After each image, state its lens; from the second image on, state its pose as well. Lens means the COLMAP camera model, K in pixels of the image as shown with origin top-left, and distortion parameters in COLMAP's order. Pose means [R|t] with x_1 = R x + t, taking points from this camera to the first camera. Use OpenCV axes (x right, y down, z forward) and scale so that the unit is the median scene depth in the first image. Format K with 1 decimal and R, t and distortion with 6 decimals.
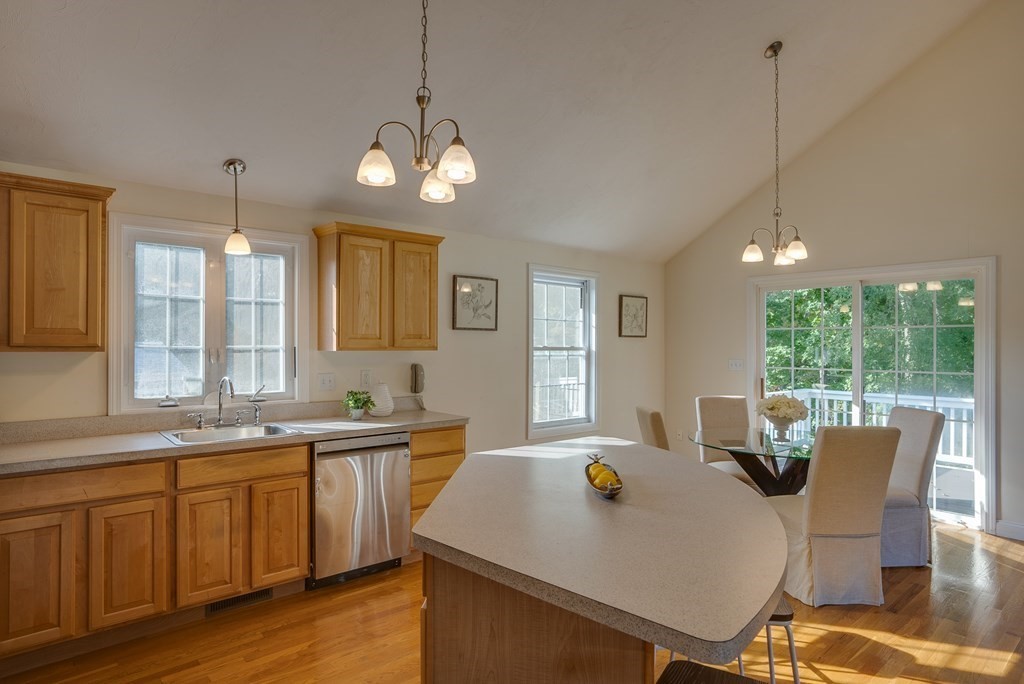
lens RADIAL K [[552.8, 0, 512.6], [0, 552.8, 345.8], [0, 0, 1]] dist [0.001635, 0.001544]
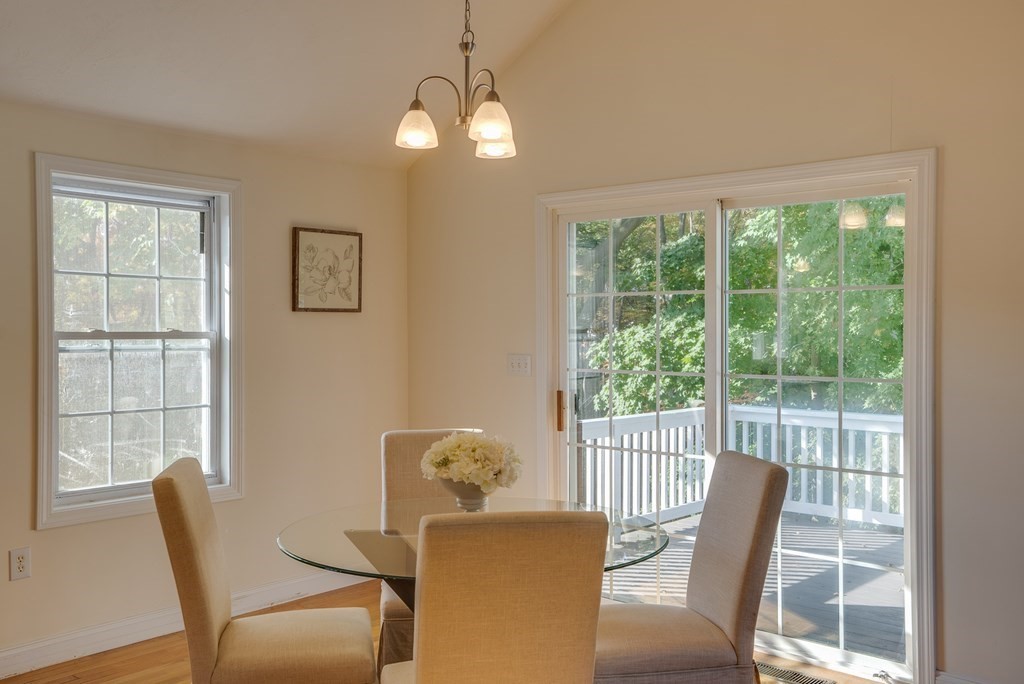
lens RADIAL K [[902.0, 0, 511.3], [0, 902.0, 336.1], [0, 0, 1]] dist [0.039783, 0.005397]
pose [[0.994525, -0.003583, 0.104435, 0.314722], [0.003115, 0.999984, 0.004639, 0.003284], [-0.104450, -0.004288, 0.994521, 0.168430]]
